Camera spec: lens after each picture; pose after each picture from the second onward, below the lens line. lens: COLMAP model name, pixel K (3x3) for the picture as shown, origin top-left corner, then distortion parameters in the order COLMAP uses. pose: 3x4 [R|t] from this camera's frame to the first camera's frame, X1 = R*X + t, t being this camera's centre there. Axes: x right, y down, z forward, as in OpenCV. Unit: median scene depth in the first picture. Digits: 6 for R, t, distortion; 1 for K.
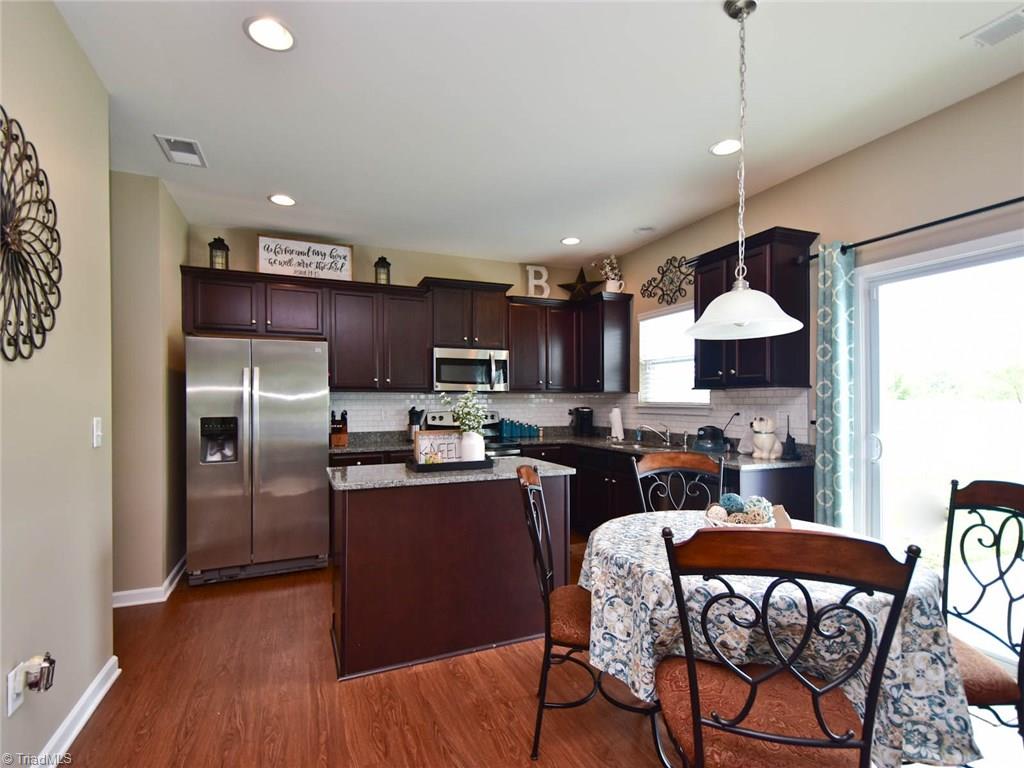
lens RADIAL K [[495.9, 0, 527.5], [0, 495.9, 396.7], [0, 0, 1]] dist [0.002591, -0.006767]
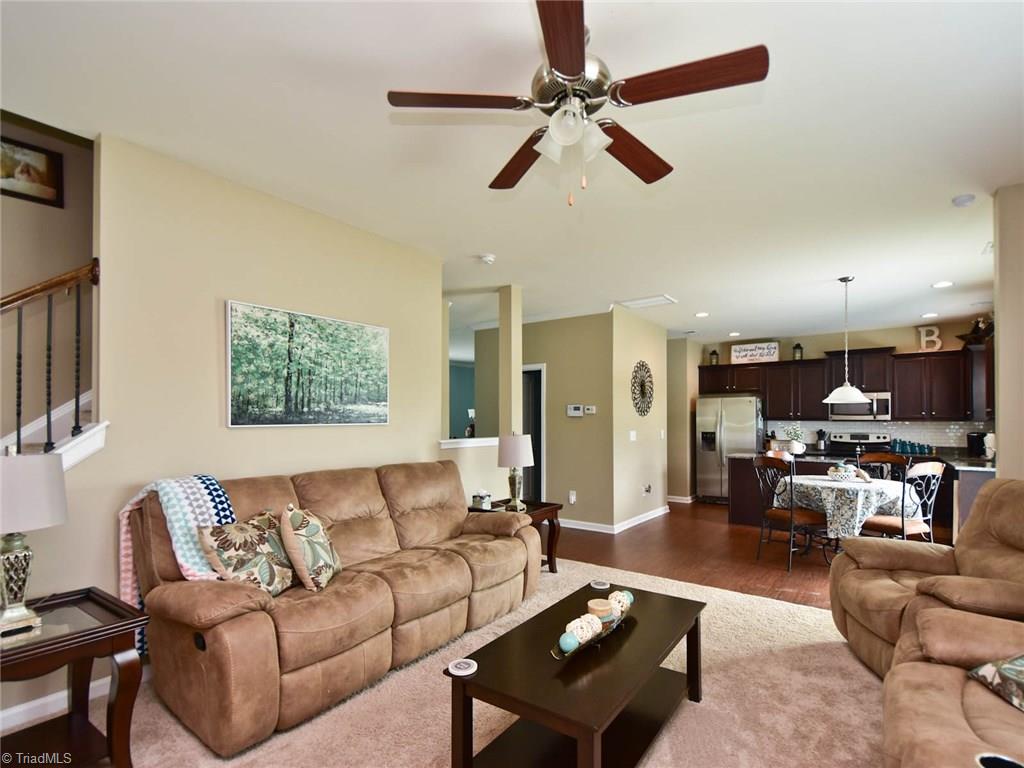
lens RADIAL K [[507.3, 0, 529.5], [0, 507.3, 415.6], [0, 0, 1]] dist [0.034455, -0.000975]
pose [[0.533479, -0.005084, -0.845798, 0.735086], [0.000705, 0.999984, -0.005566, -0.018158], [0.845813, 0.002373, 0.533474, -0.772470]]
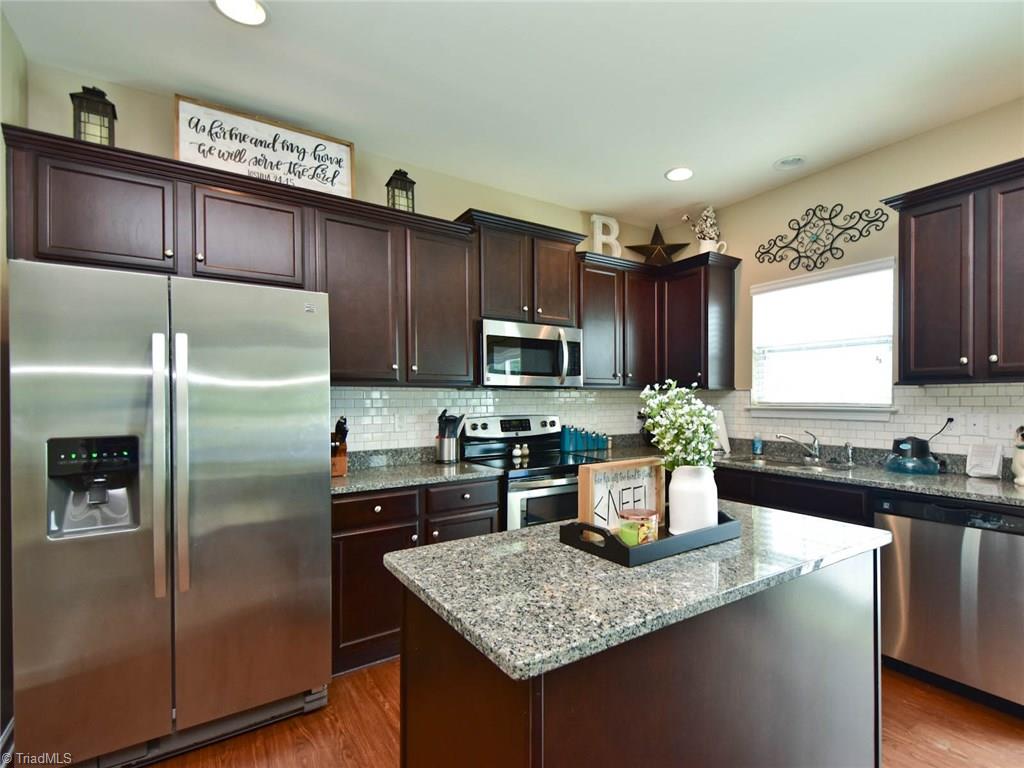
lens RADIAL K [[495.9, 0, 573.7], [0, 495.9, 403.1], [0, 0, 1]] dist [0.002591, -0.006767]
pose [[0.978292, -0.001296, 0.207226, -0.209125], [-0.001565, 0.999906, 0.013645, 0.002106], [-0.207224, -0.013674, 0.978198, 0.341270]]
